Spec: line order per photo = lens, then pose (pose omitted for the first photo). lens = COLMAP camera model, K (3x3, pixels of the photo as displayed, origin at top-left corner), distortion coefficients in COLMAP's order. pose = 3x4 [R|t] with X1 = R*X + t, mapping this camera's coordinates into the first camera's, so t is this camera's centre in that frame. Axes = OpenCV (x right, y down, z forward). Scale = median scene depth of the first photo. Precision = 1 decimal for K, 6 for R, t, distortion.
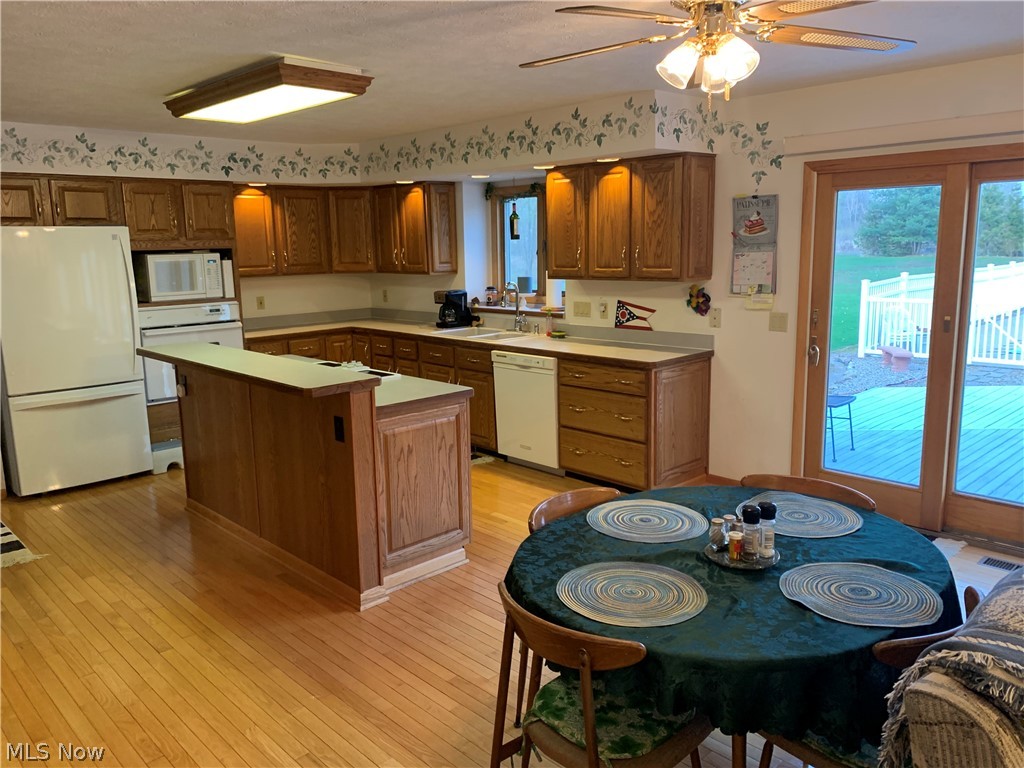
lens RADIAL K [[783.2, 0, 513.4], [0, 783.2, 383.6], [0, 0, 1]] dist [0.025552, -0.009240]
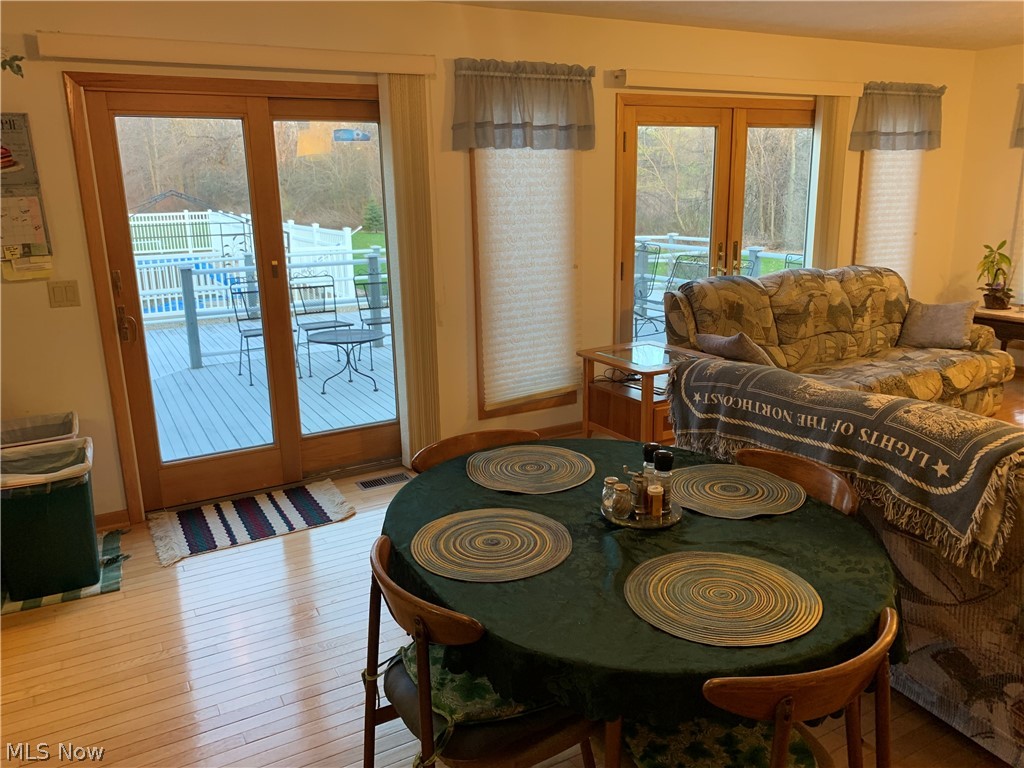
lens RADIAL K [[783.2, 0, 511.1], [0, 783.2, 376.2], [0, 0, 1]] dist [0.025552, -0.009240]
pose [[0.263473, -0.222132, 0.938744, -0.288416], [0.191672, 0.965780, 0.174733, -0.059793], [-0.945433, 0.133893, 0.297033, 0.452298]]
